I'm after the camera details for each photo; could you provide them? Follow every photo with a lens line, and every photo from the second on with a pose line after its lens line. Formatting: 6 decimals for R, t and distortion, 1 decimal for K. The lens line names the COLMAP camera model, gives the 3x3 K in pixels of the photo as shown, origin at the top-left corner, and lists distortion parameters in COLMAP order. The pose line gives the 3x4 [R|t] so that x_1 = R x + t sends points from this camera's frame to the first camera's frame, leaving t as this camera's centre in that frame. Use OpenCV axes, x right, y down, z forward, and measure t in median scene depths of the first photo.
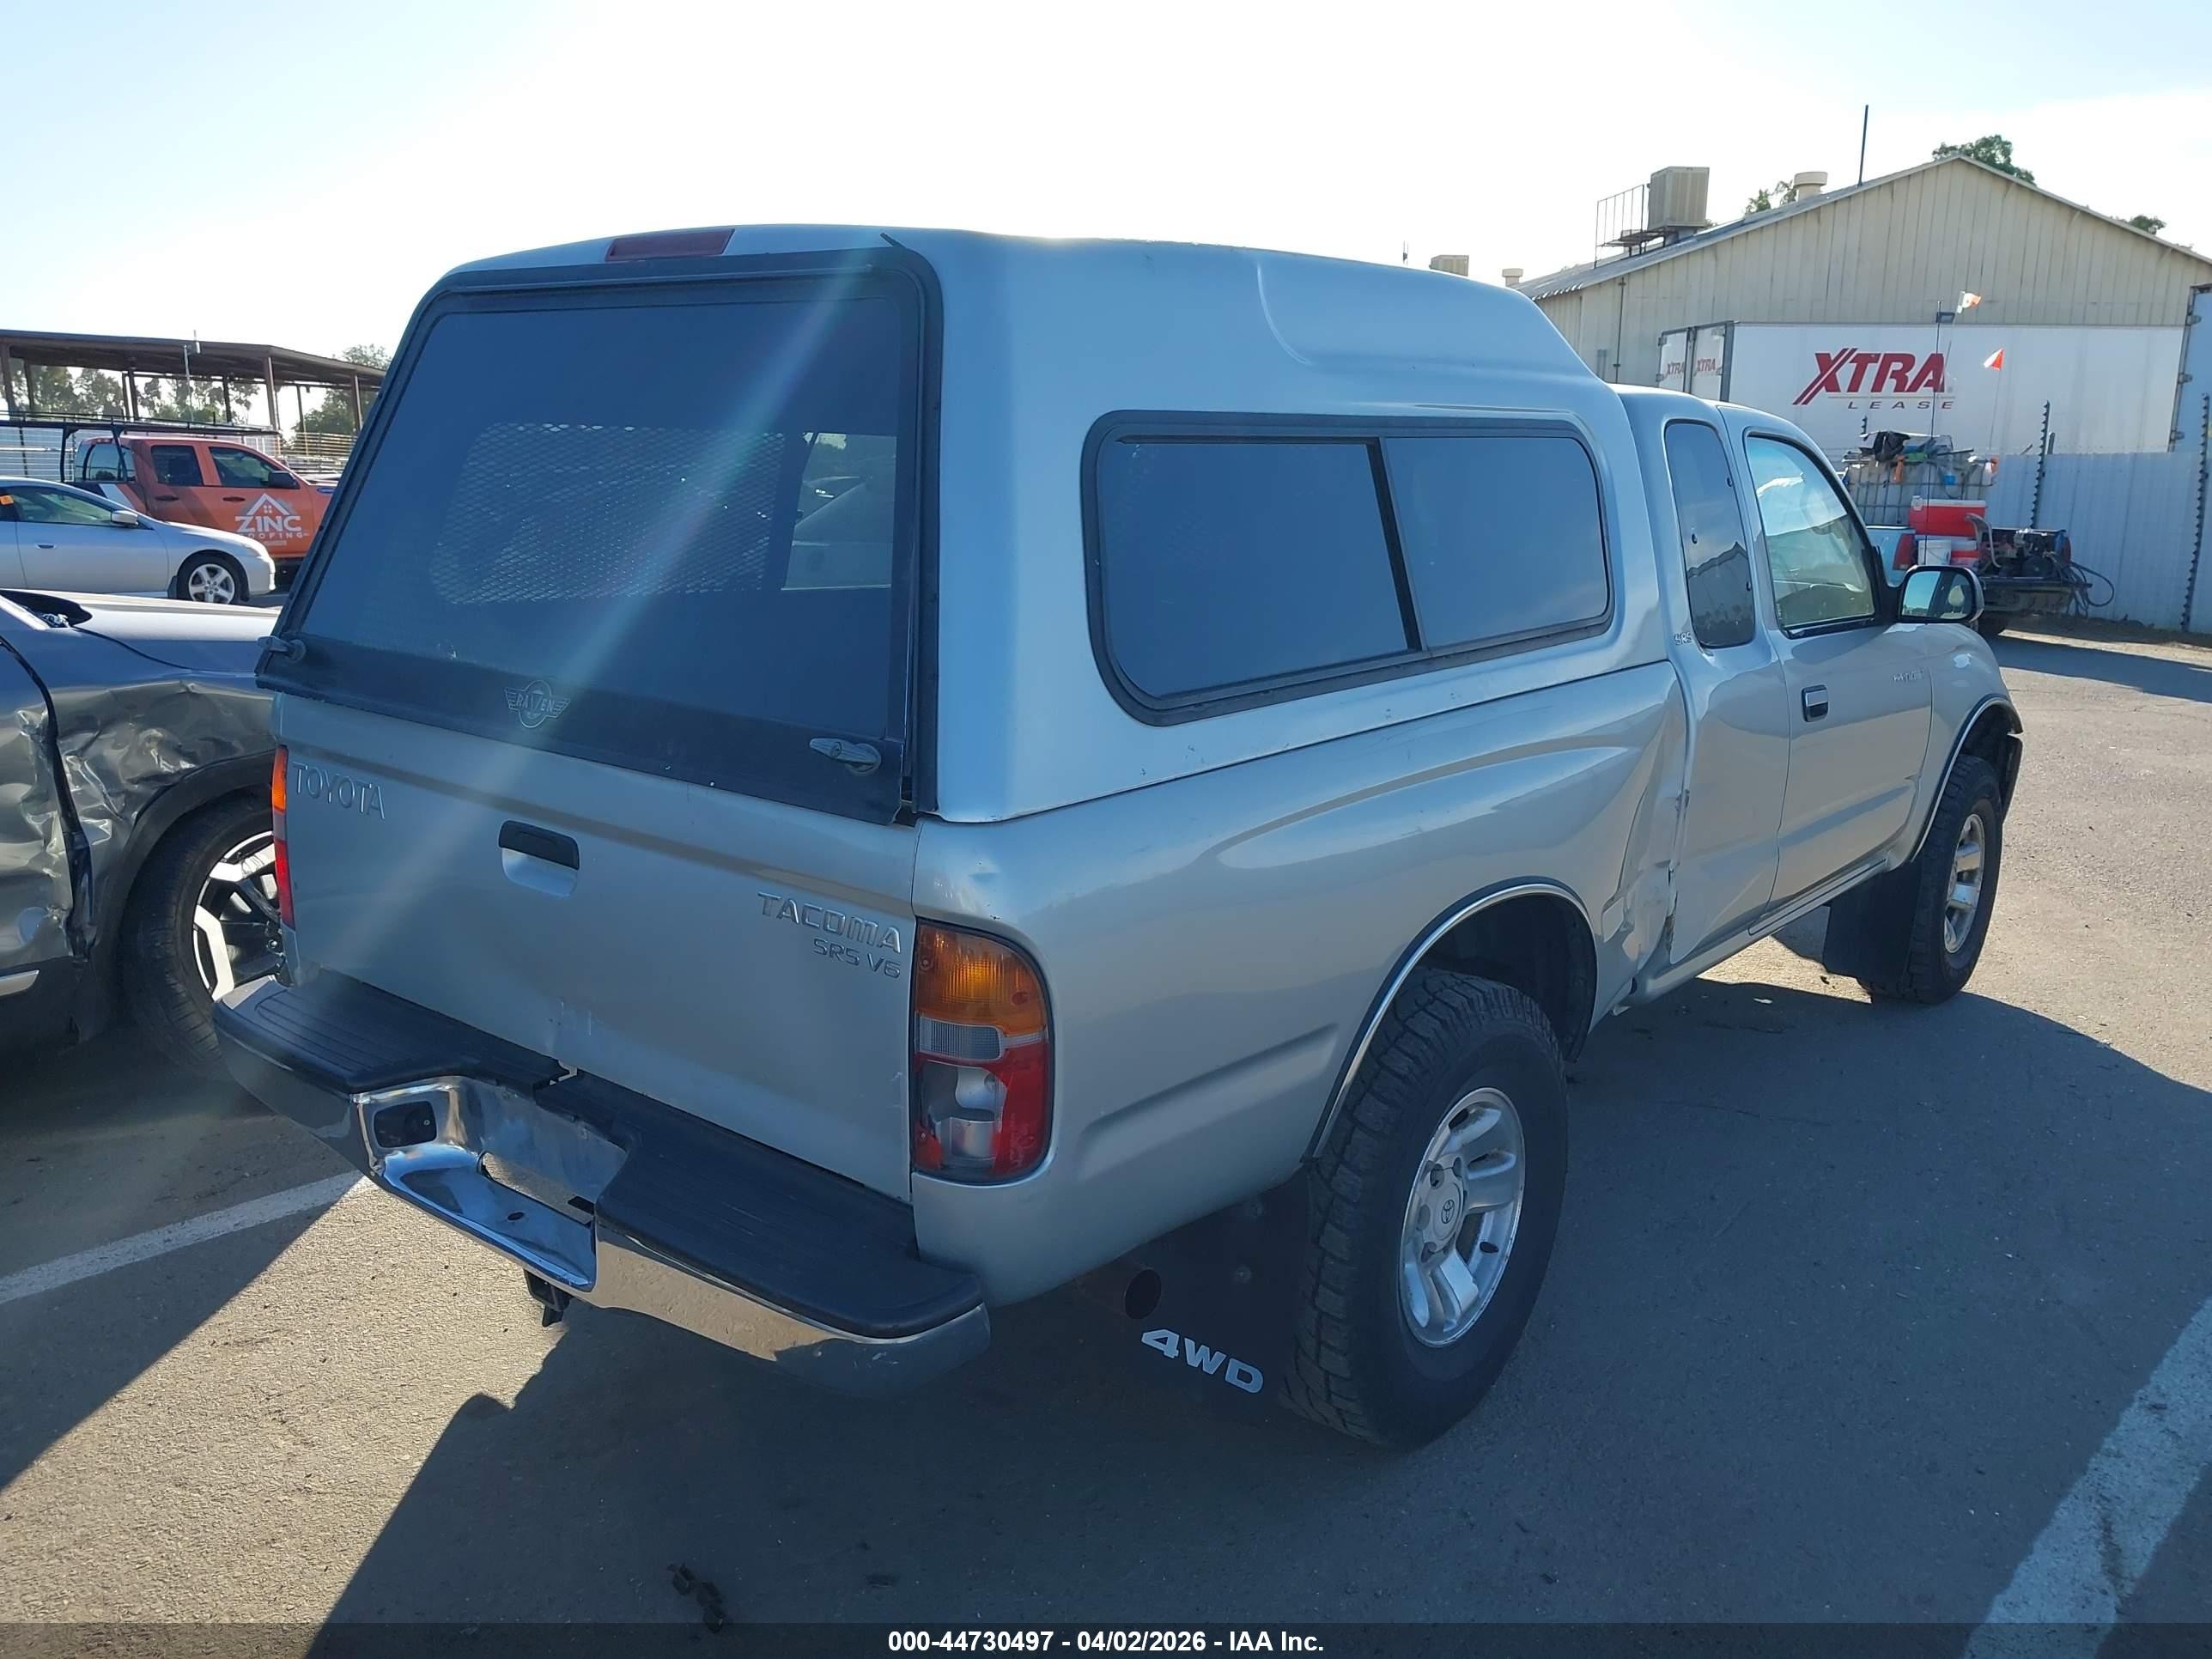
lens RADIAL K [[1724.5, 0, 1126.3], [0, 1724.5, 834.7], [0, 0, 1]] dist [0.075523, -0.085871]
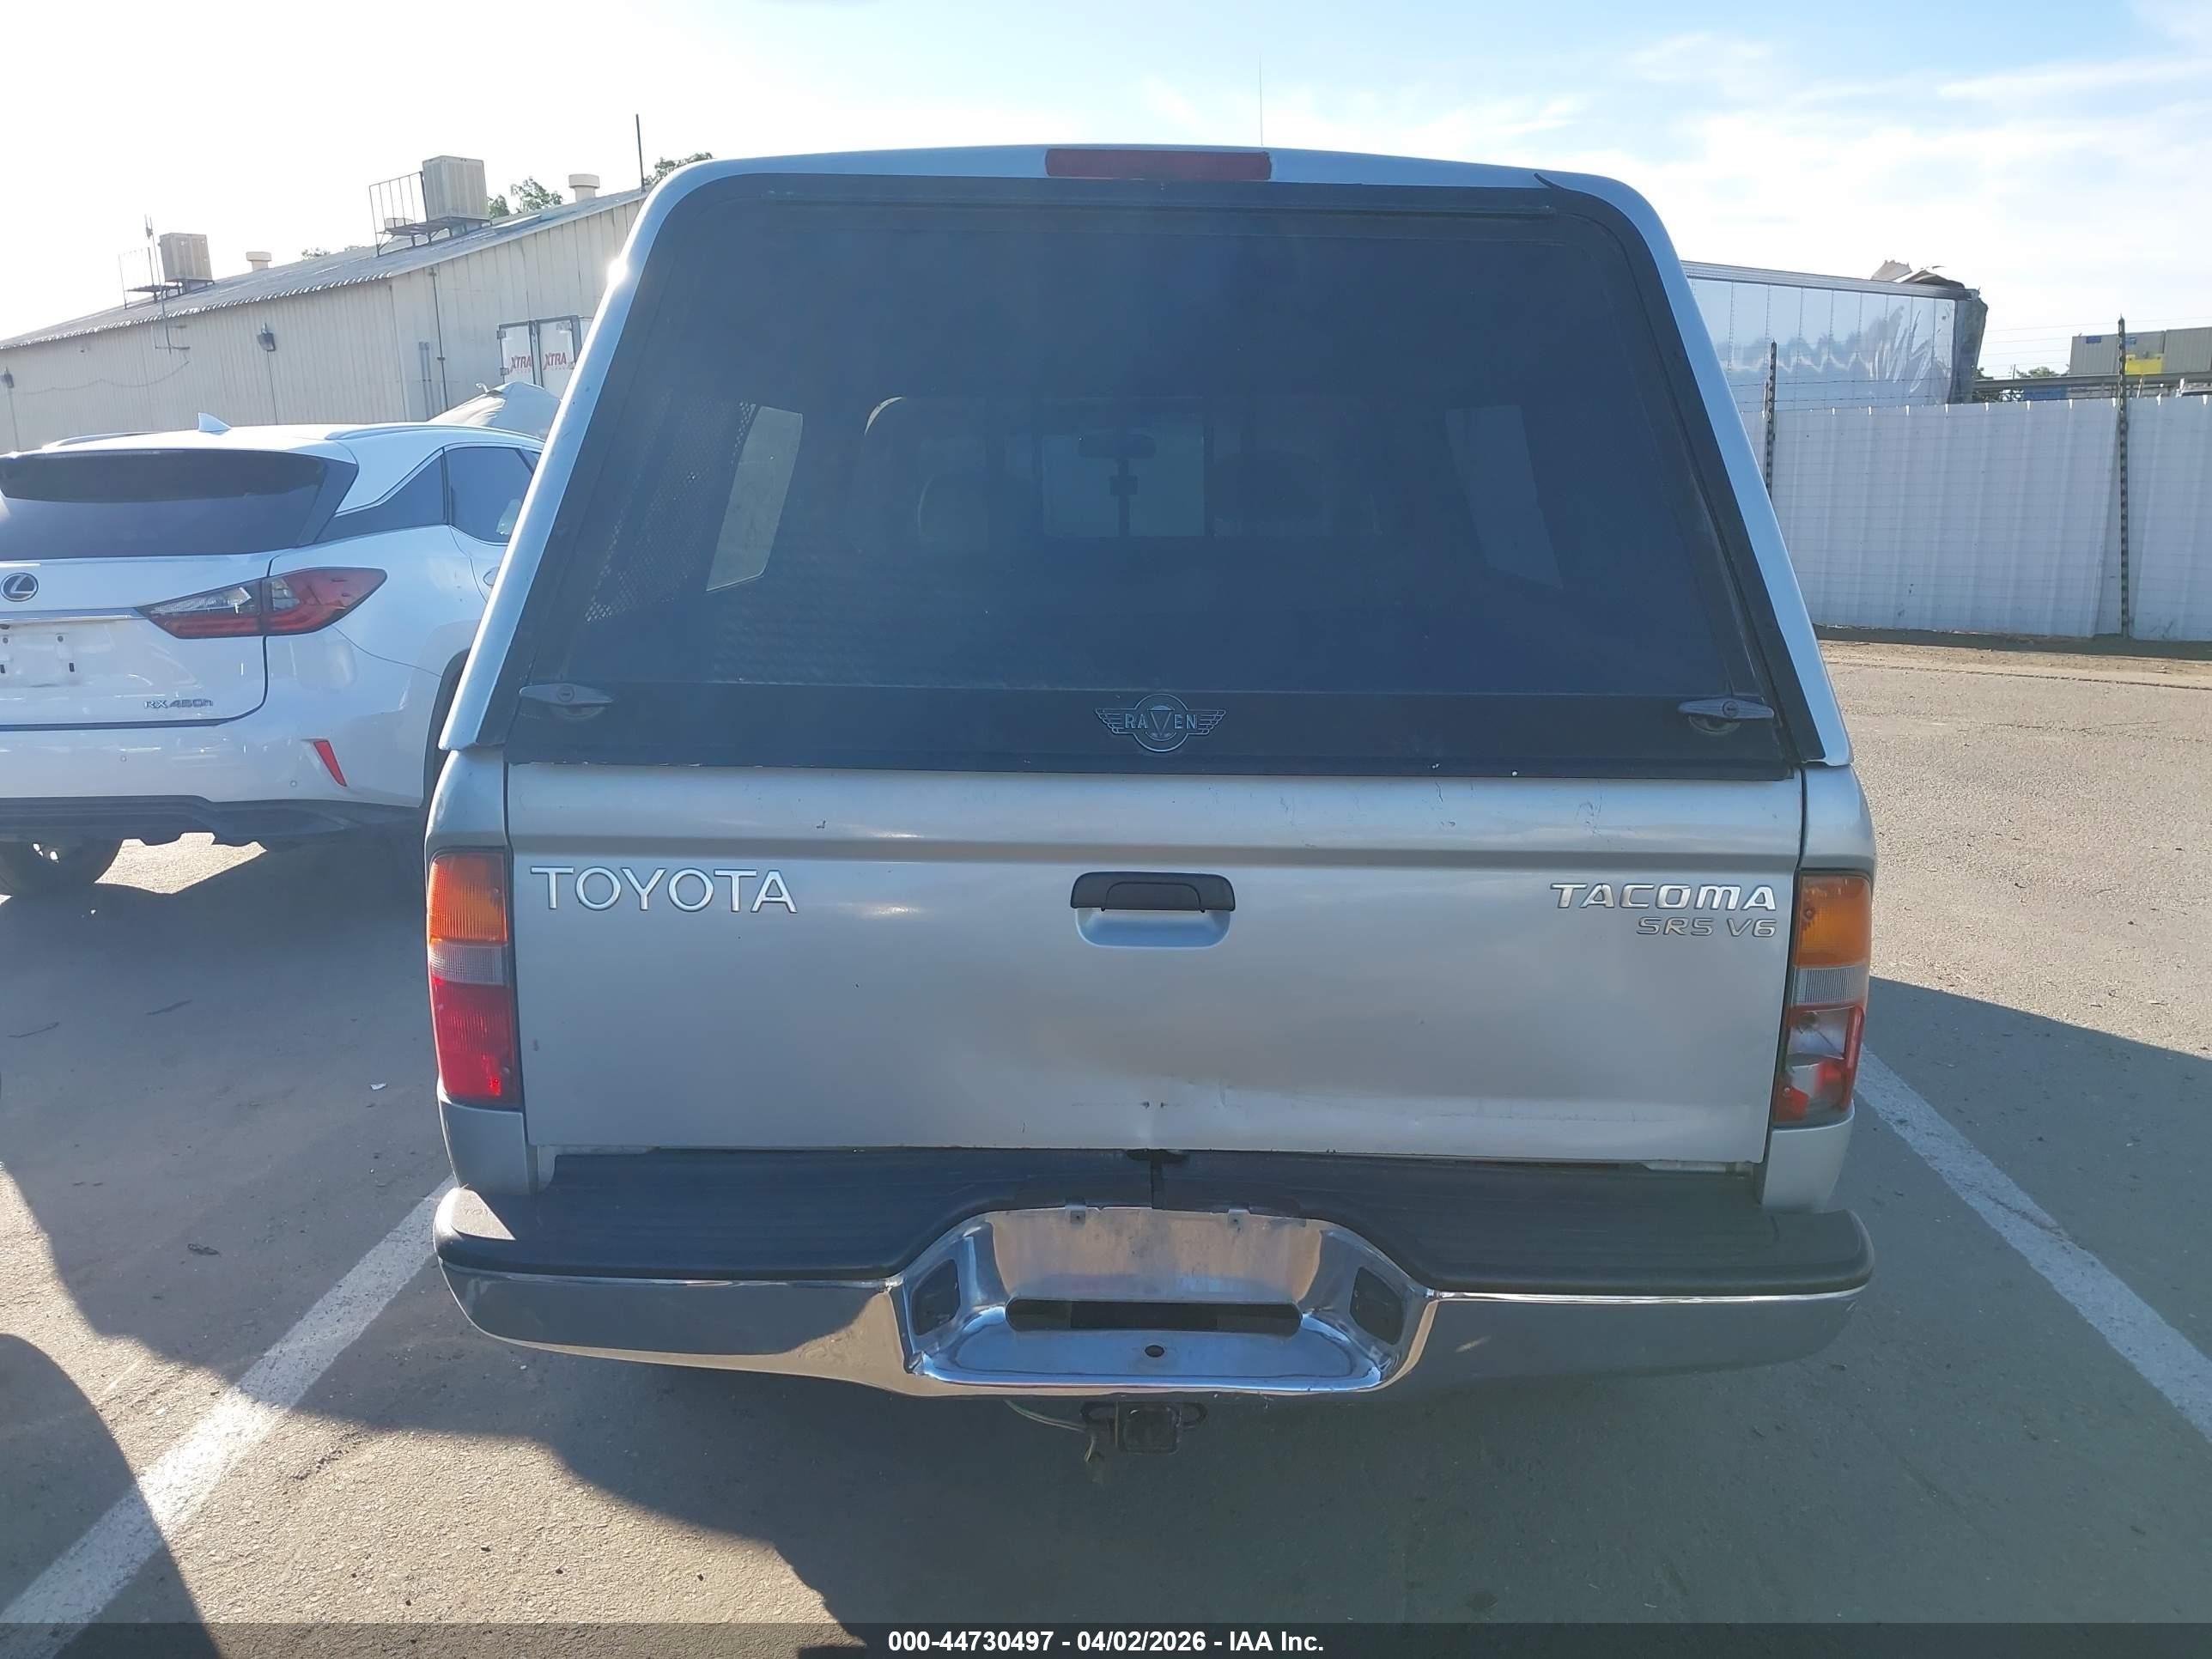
lens RADIAL K [[1724.5, 0, 1013.8], [0, 1724.5, 865.8], [0, 0, 1]] dist [0.075523, -0.085871]
pose [[0.791140, -0.161380, 0.589961, -0.799162], [0.151175, 0.986230, 0.067051, -0.066811], [-0.592658, 0.036140, 0.804643, 0.349622]]
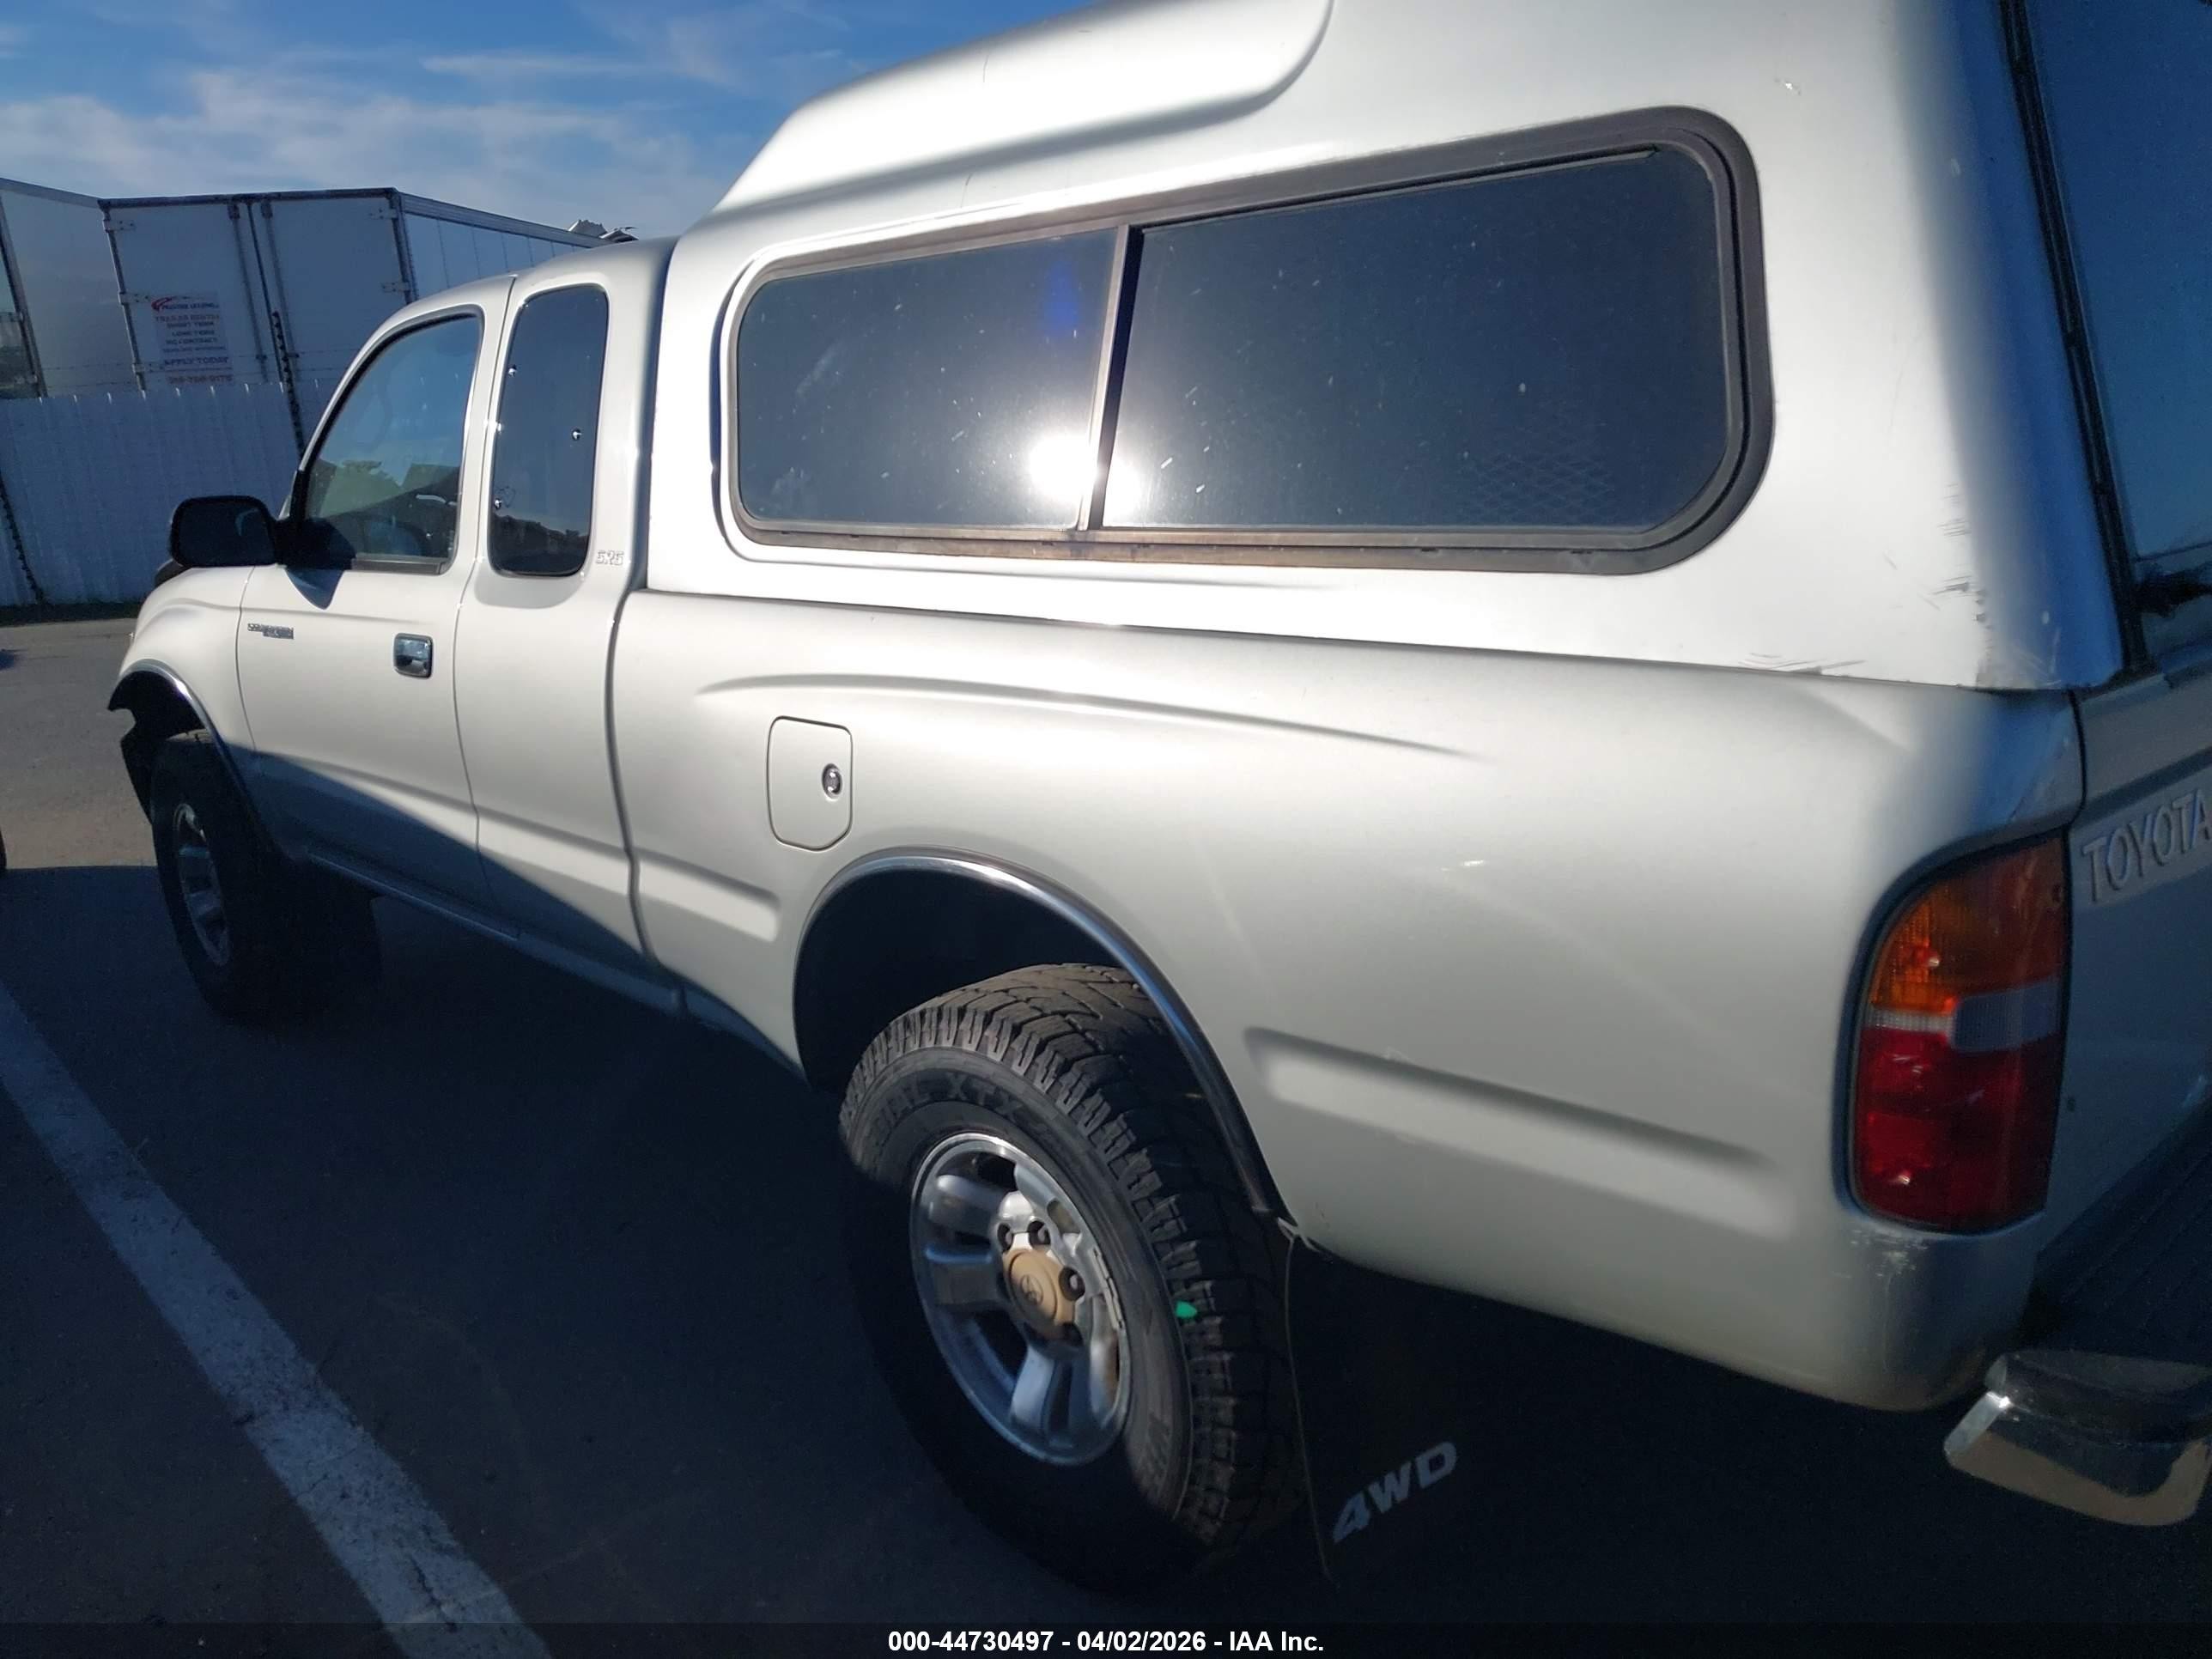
lens RADIAL K [[1724.5, 0, 1108.1], [0, 1724.5, 824.5], [0, 0, 1]] dist [0.075523, -0.085871]
pose [[0.153380, -0.266802, 0.951468, -1.050056], [0.254406, 0.941066, 0.222874, -0.240452], [-0.954857, 0.207875, 0.212217, 1.241761]]
